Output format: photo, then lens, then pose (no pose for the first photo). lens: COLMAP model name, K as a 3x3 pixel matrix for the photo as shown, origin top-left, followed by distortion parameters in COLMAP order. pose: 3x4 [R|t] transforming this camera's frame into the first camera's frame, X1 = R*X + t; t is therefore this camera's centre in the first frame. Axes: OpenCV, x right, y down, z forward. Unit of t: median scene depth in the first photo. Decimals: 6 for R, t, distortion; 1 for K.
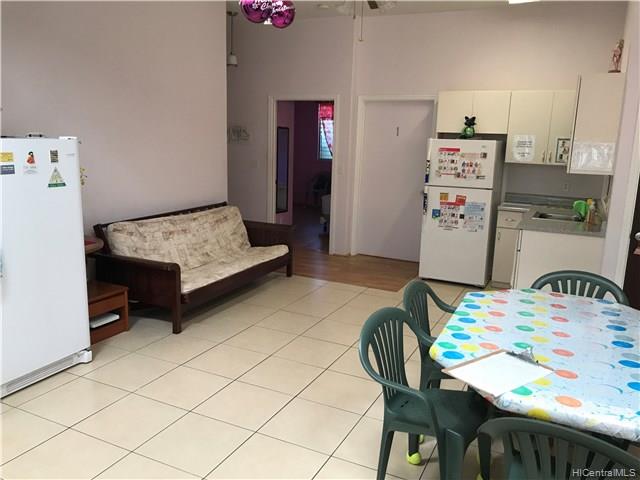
lens RADIAL K [[526.7, 0, 317.6], [0, 526.7, 237.3], [0, 0, 1]] dist [0.012466, 0.001724]
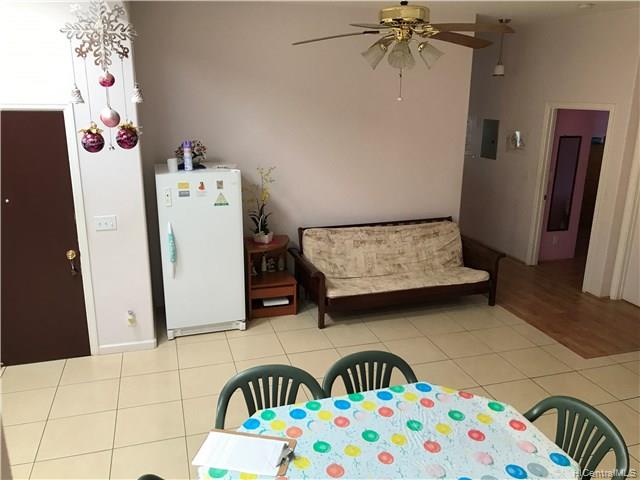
lens RADIAL K [[526.7, 0, 317.6], [0, 526.7, 237.3], [0, 0, 1]] dist [0.012466, 0.001724]
pose [[0.687529, 0.176597, -0.704356, 0.467348], [-0.133597, 0.984182, 0.116350, -0.140394], [0.713762, 0.014106, 0.700246, 0.125796]]
